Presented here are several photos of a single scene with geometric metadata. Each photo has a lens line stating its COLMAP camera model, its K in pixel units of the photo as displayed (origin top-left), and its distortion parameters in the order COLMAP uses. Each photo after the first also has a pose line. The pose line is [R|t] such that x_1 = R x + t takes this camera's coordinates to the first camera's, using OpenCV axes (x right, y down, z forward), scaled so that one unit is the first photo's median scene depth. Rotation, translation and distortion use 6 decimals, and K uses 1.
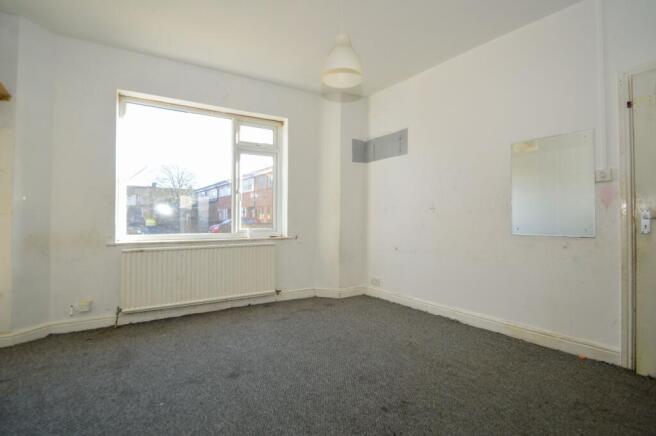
lens RADIAL K [[294.3, 0, 329.1], [0, 294.3, 215.5], [0, 0, 1]] dist [0.000515, -0.000622]
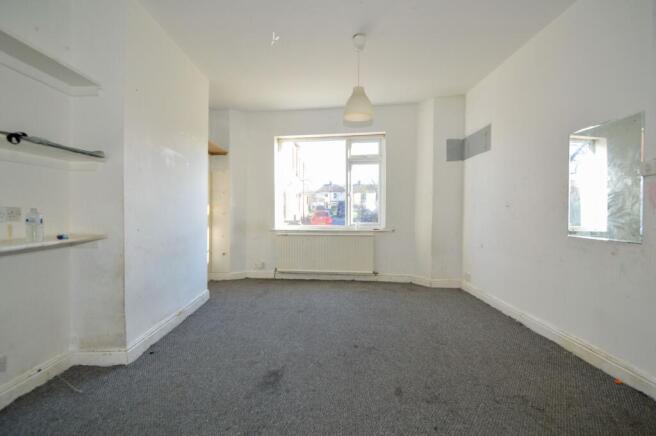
lens RADIAL K [[294.3, 0, 329.1], [0, 294.3, 215.5], [0, 0, 1]] dist [0.000515, -0.000622]
pose [[0.796098, 0.007527, -0.605120, 0.420717], [0.008791, 0.999673, 0.024001, -0.018592], [0.605103, -0.024427, 0.795772, -0.109715]]
